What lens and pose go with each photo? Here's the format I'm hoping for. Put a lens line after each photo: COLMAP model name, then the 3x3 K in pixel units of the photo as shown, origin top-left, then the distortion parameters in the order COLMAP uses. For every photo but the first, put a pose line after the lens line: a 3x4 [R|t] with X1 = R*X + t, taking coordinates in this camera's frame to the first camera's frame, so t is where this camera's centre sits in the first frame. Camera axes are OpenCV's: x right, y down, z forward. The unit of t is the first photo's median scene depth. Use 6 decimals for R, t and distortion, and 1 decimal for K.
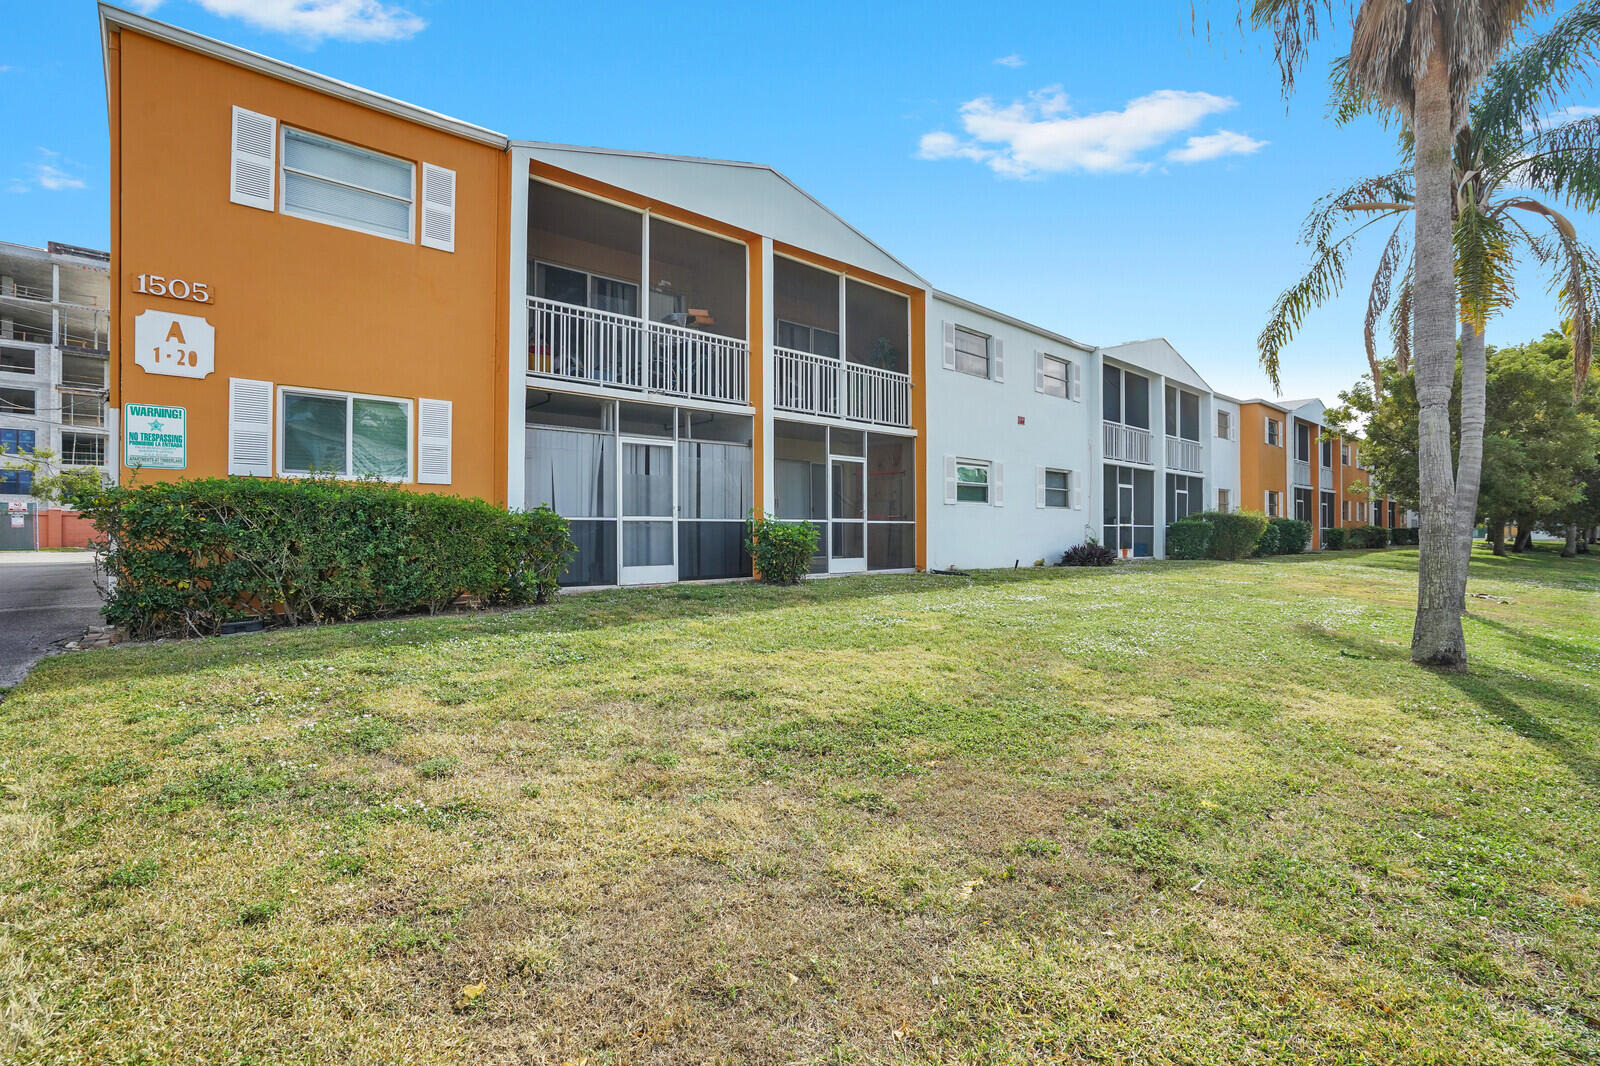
lens RADIAL K [[787.0, 0, 797.3], [0, 787.0, 530.2], [0, 0, 1]] dist [-0.071227, 0.027153]
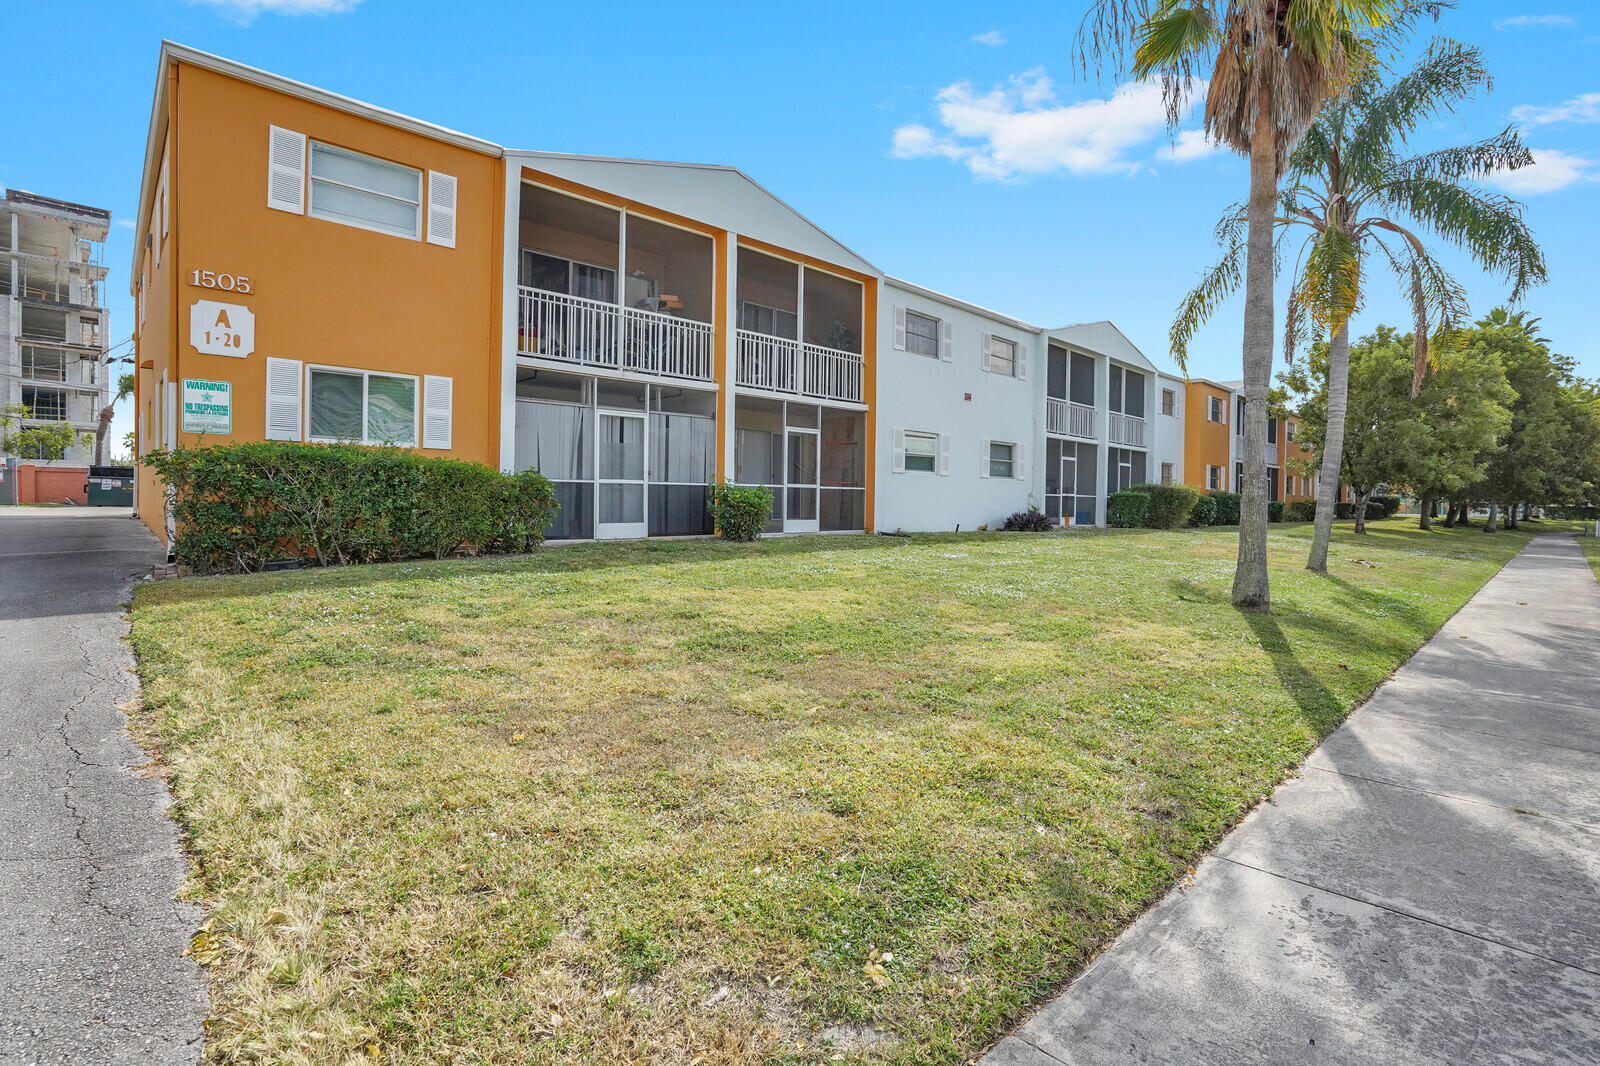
lens RADIAL K [[776.4, 0, 800.9], [0, 776.4, 512.8], [0, 0, 1]] dist [-0.076176, 0.029169]
pose [[0.999168, 0.013697, 0.038409, 0.028010], [-0.014512, 0.999674, 0.021030, 0.003395], [-0.038109, -0.021570, 0.999041, -0.135770]]
